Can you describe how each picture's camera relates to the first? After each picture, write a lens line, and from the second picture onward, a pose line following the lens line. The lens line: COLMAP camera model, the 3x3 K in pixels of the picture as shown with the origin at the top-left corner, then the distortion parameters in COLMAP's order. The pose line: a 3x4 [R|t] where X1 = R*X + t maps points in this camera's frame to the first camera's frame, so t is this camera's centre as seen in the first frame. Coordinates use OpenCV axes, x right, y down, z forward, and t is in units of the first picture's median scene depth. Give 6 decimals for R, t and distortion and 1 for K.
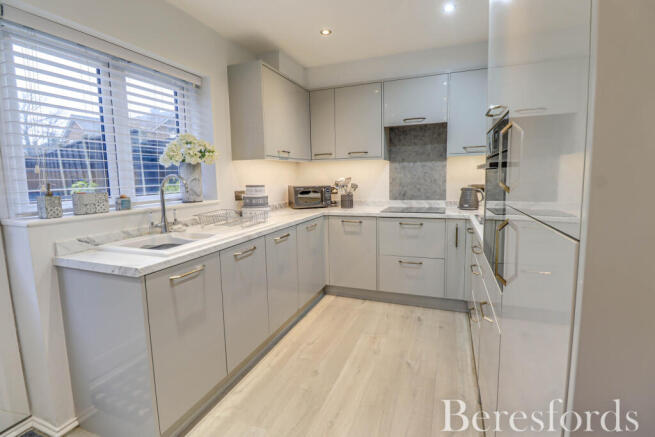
lens RADIAL K [[306.5, 0, 328.1], [0, 306.5, 208.2], [0, 0, 1]] dist [0.000306, -0.013379]
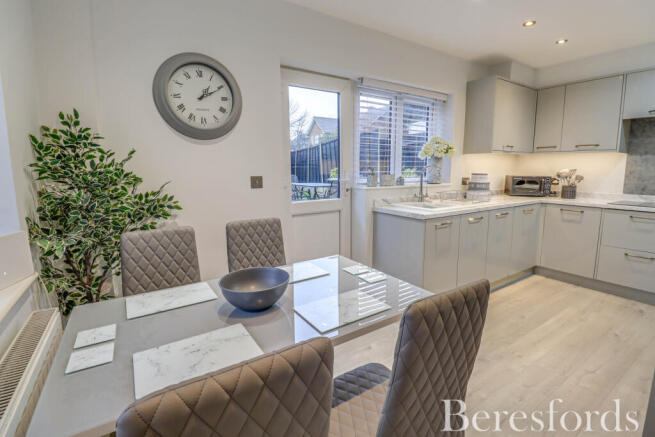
lens RADIAL K [[306.5, 0, 328.1], [0, 306.5, 208.2], [0, 0, 1]] dist [0.000306, -0.013379]
pose [[0.815775, 0.095323, -0.570461, -0.012193], [-0.075047, 0.995432, 0.059015, 0.040889], [0.573480, -0.005332, 0.819202, -0.408040]]
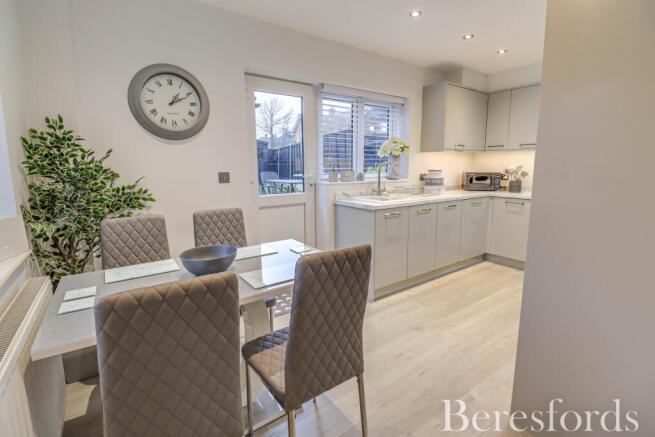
lens RADIAL K [[306.5, 0, 328.1], [0, 306.5, 208.2], [0, 0, 1]] dist [0.000306, -0.013379]
pose [[0.838238, 0.095129, -0.536943, 0.124314], [-0.071643, 0.995343, 0.064498, 0.044247], [0.540578, -0.015596, 0.841149, -0.454896]]
